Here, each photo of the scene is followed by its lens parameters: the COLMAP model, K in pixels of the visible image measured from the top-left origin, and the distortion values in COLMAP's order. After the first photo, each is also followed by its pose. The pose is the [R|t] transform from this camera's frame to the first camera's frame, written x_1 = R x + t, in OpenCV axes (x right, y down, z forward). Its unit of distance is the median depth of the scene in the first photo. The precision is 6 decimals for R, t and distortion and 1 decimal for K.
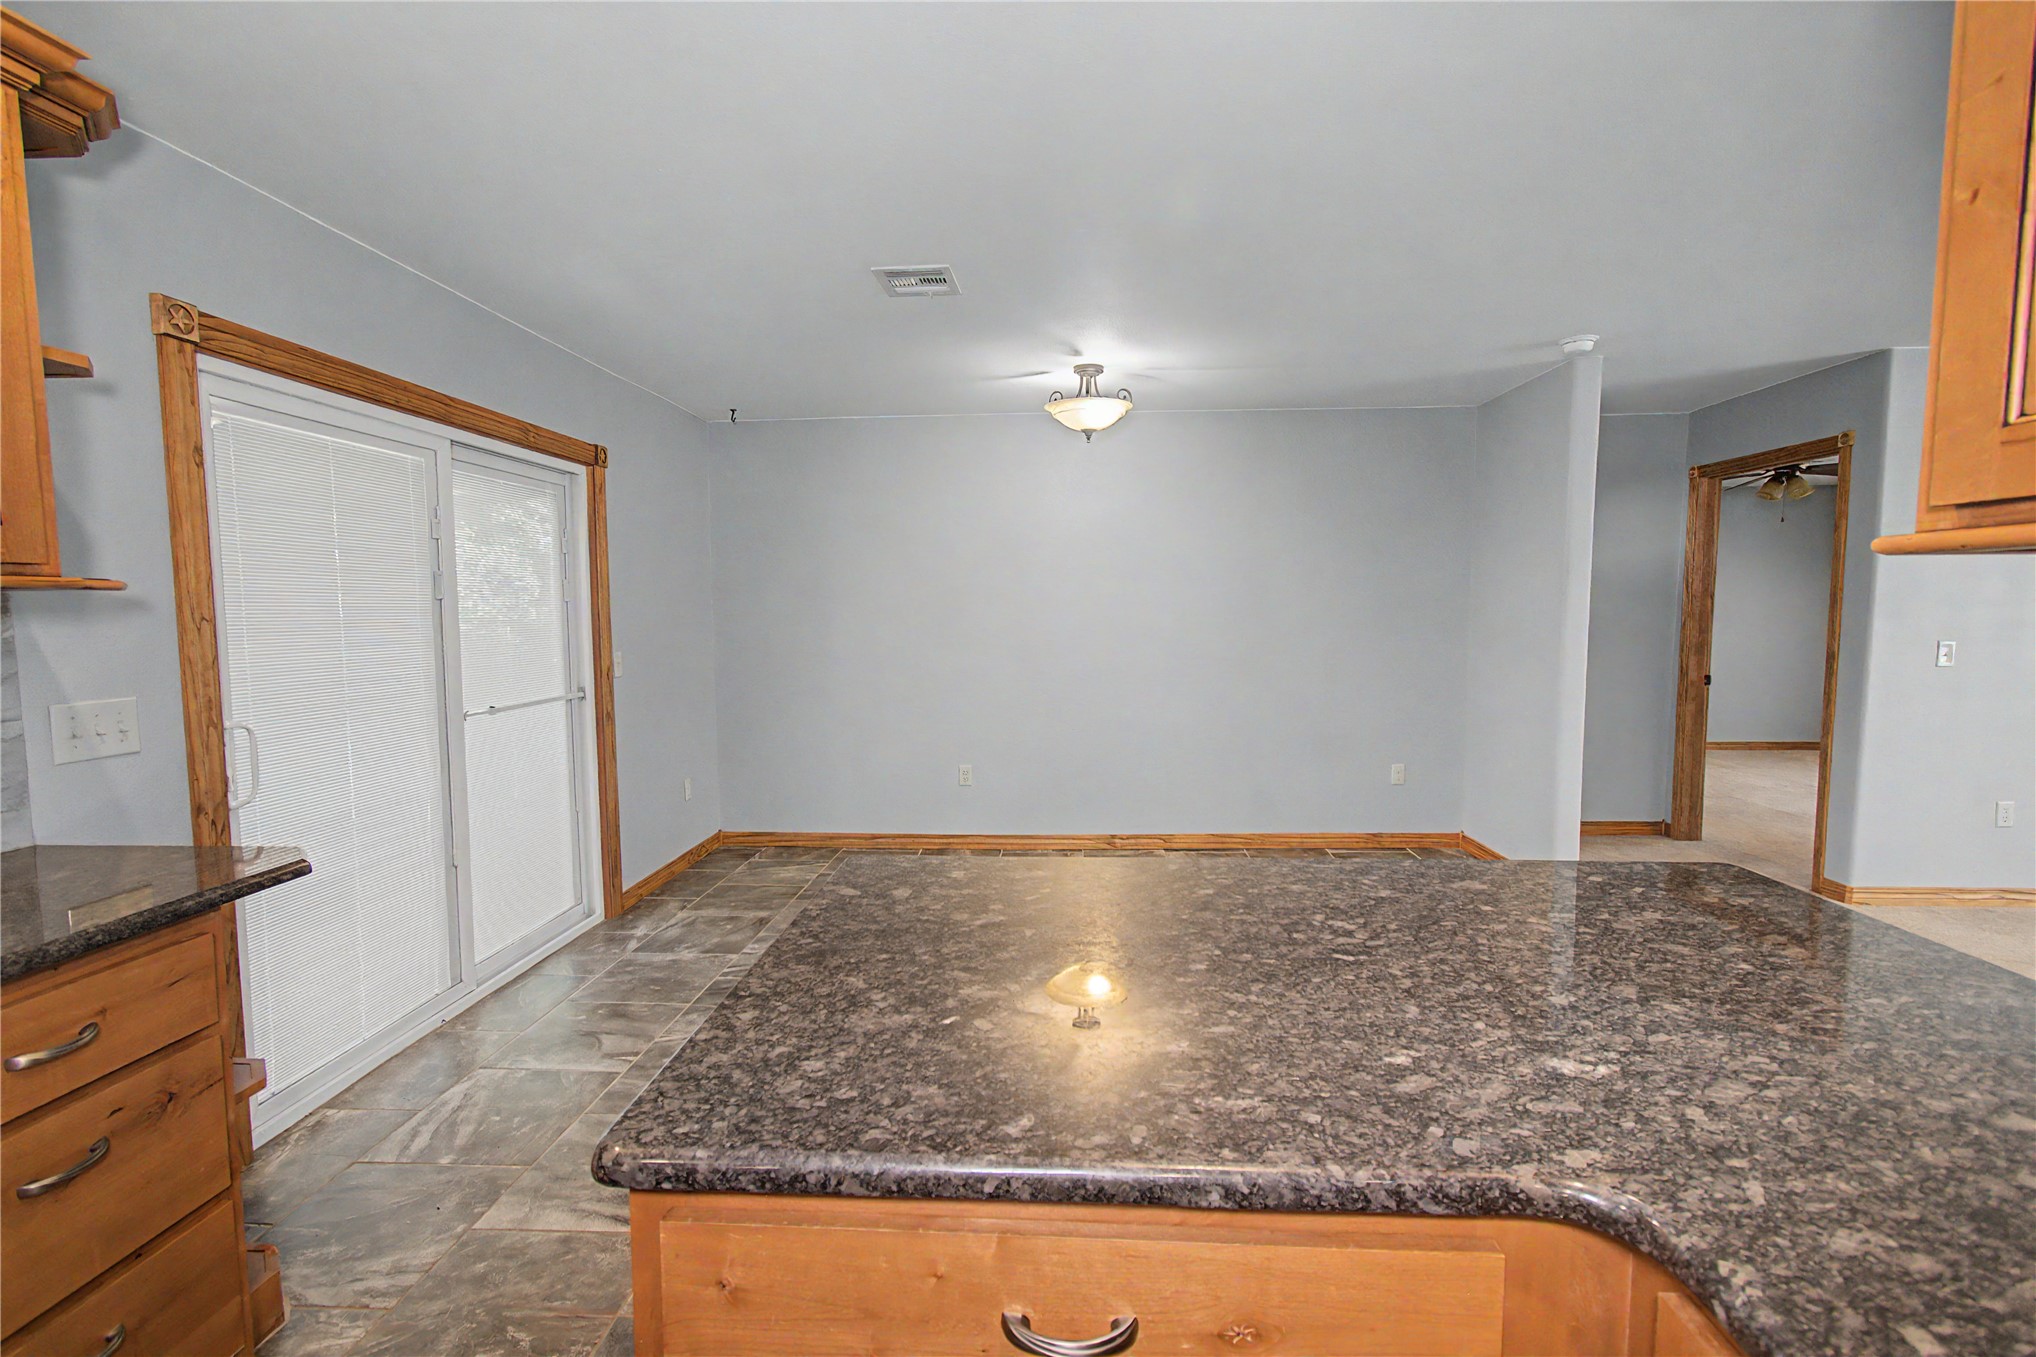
lens RADIAL K [[907.6, 0, 1022.6], [0, 907.6, 681.1], [0, 0, 1]] dist [-0.001705, 0.001927]
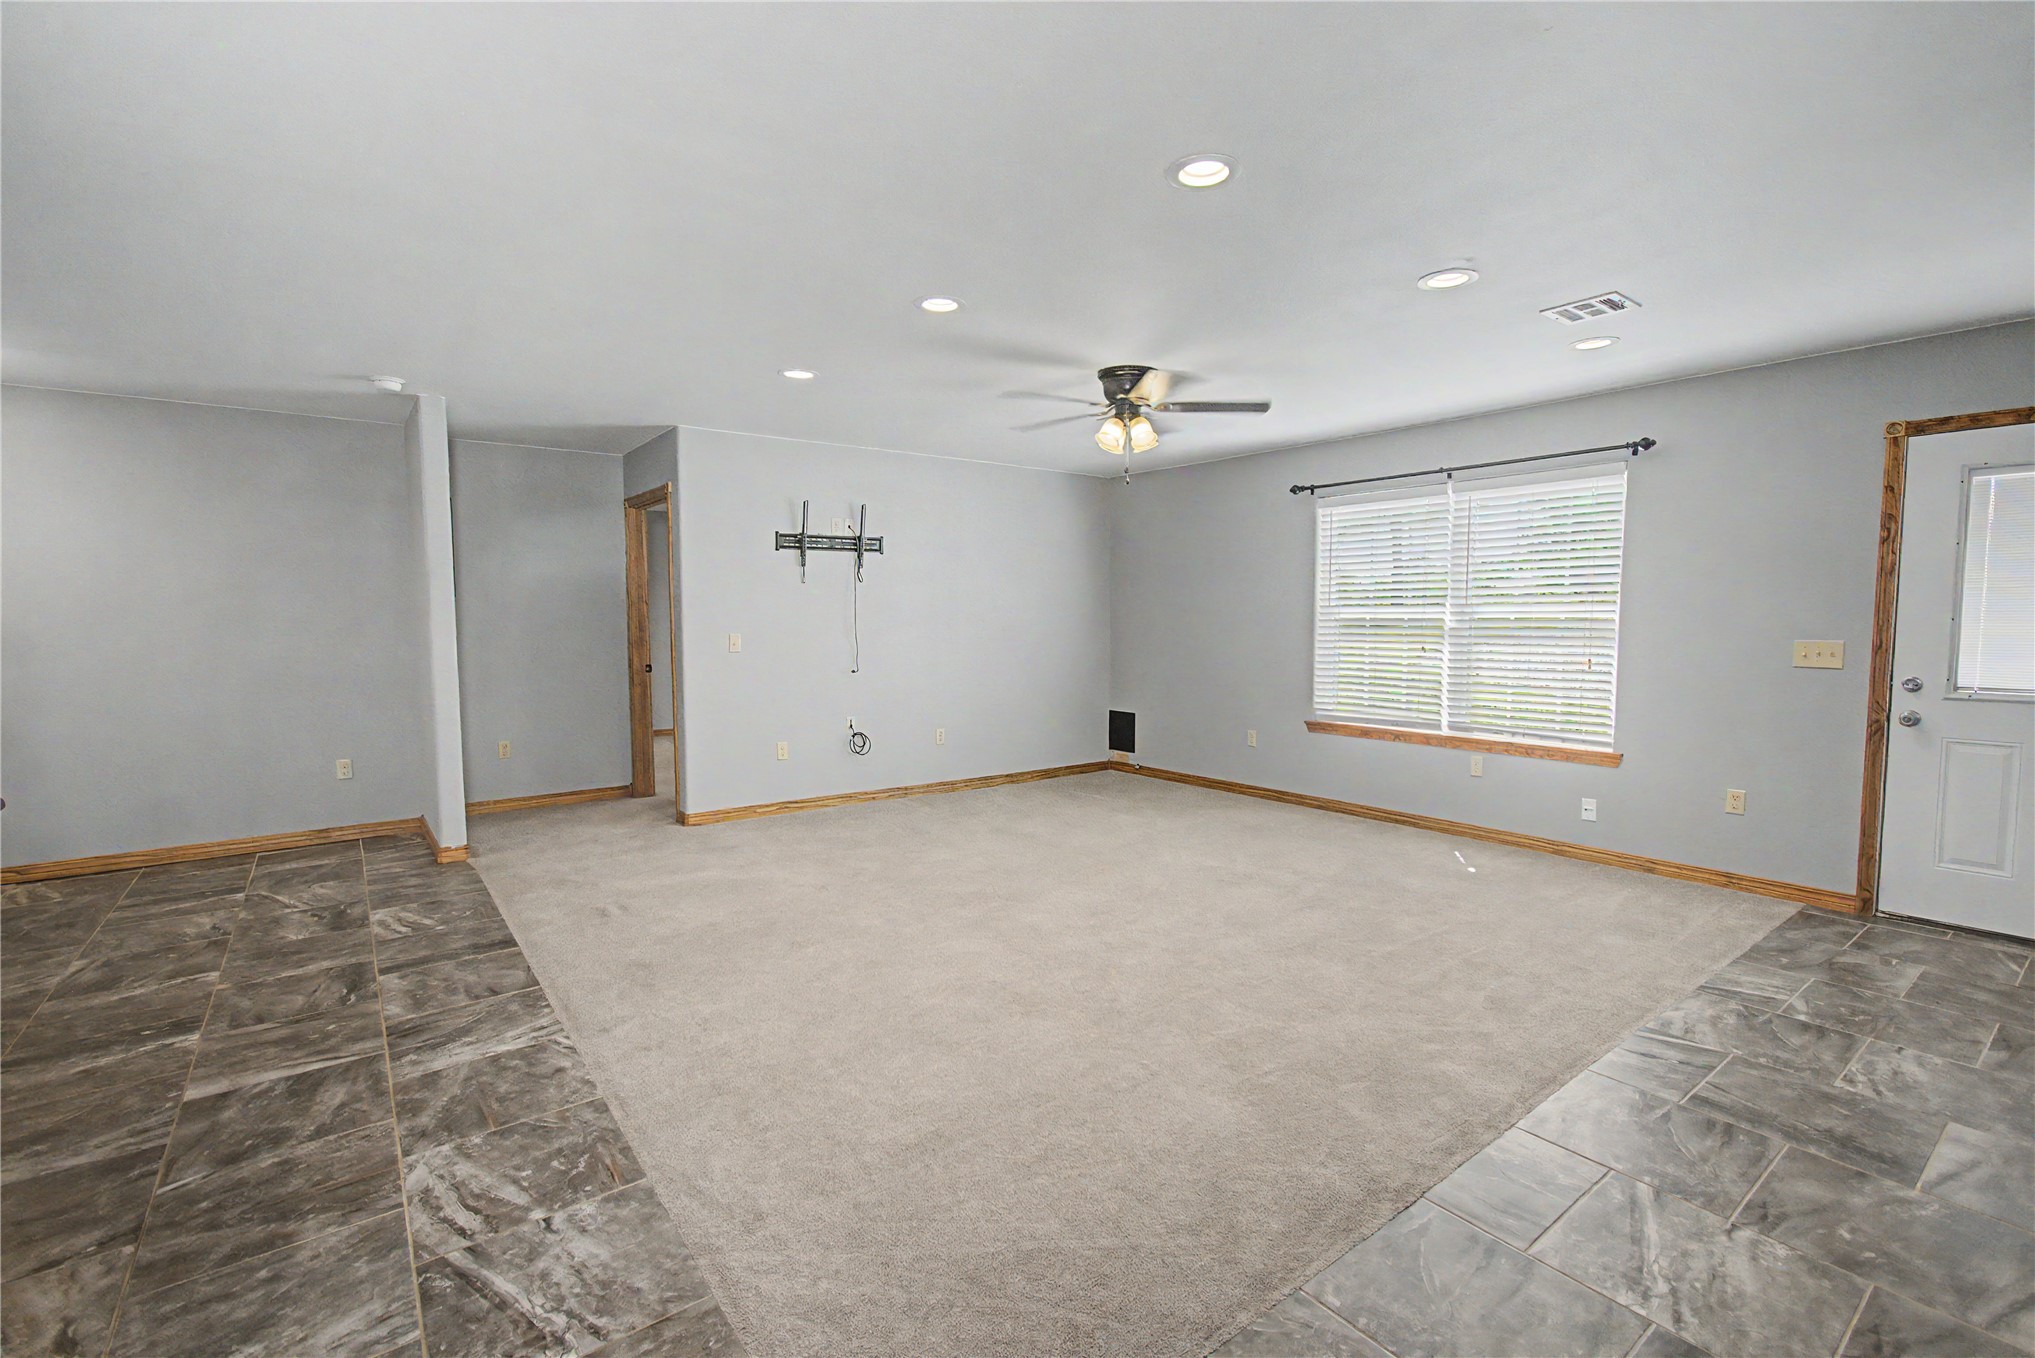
lens RADIAL K [[907.2, 0, 1033.8], [0, 907.2, 684.7], [0, 0, 1]] dist [-0.001705, 0.001927]
pose [[0.750303, -0.046207, 0.659478, 0.417534], [0.048073, 0.998727, 0.015282, 0.037032], [-0.659344, 0.020237, 0.751569, -0.386981]]
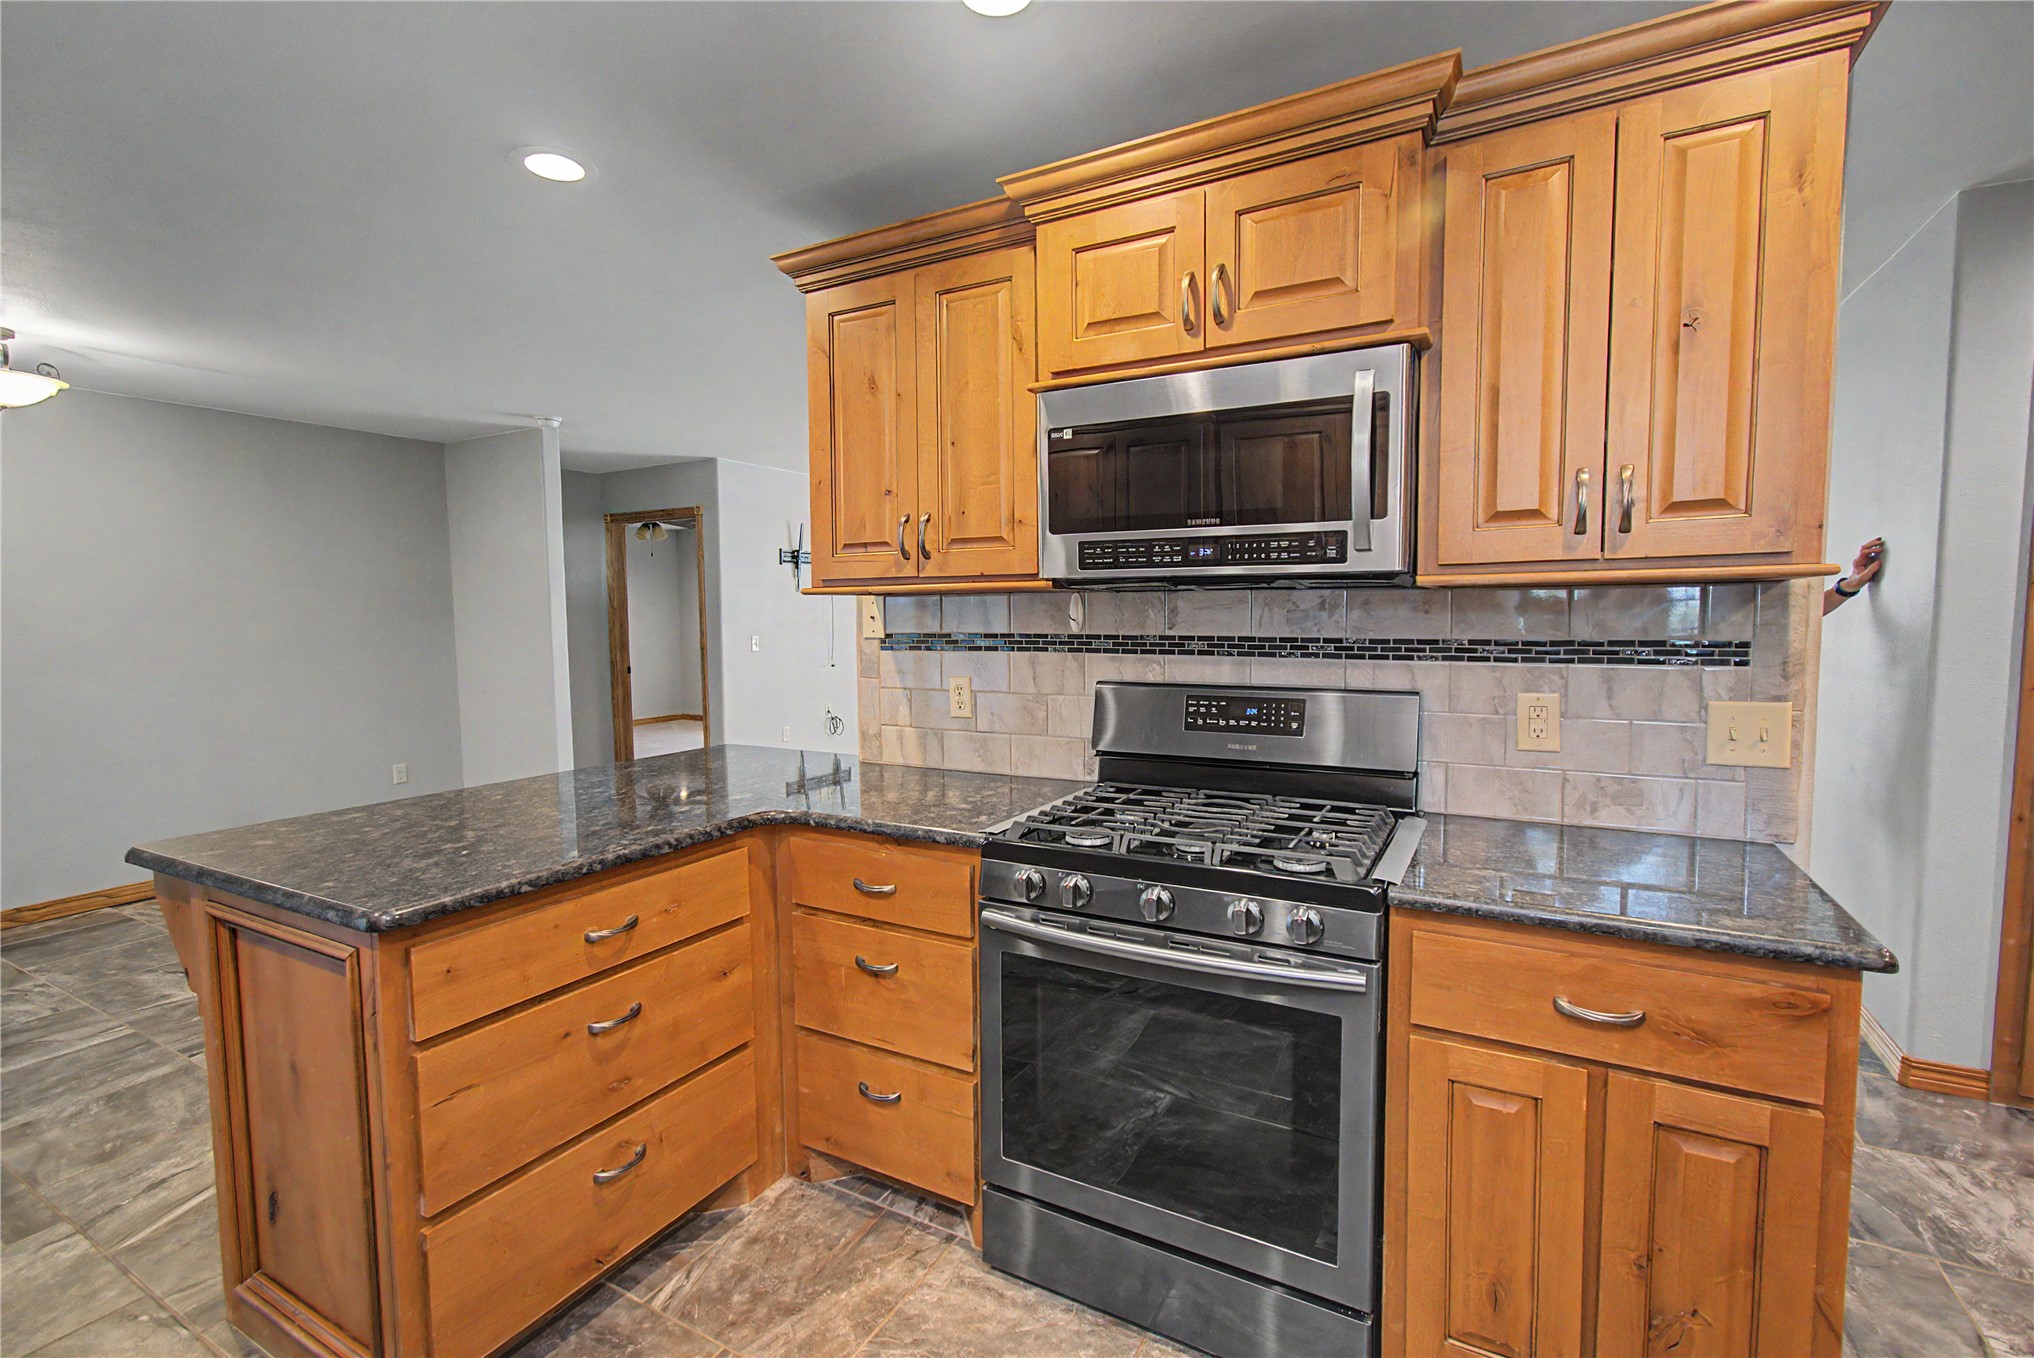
lens RADIAL K [[906.7, 0, 1026.4], [0, 906.7, 675.9], [0, 0, 1]] dist [-0.001705, 0.001927]
pose [[0.436845, -0.062964, 0.897331, -0.283115], [0.078701, 0.996397, 0.031601, 0.015378], [-0.896088, 0.056816, 0.440226, -0.189295]]
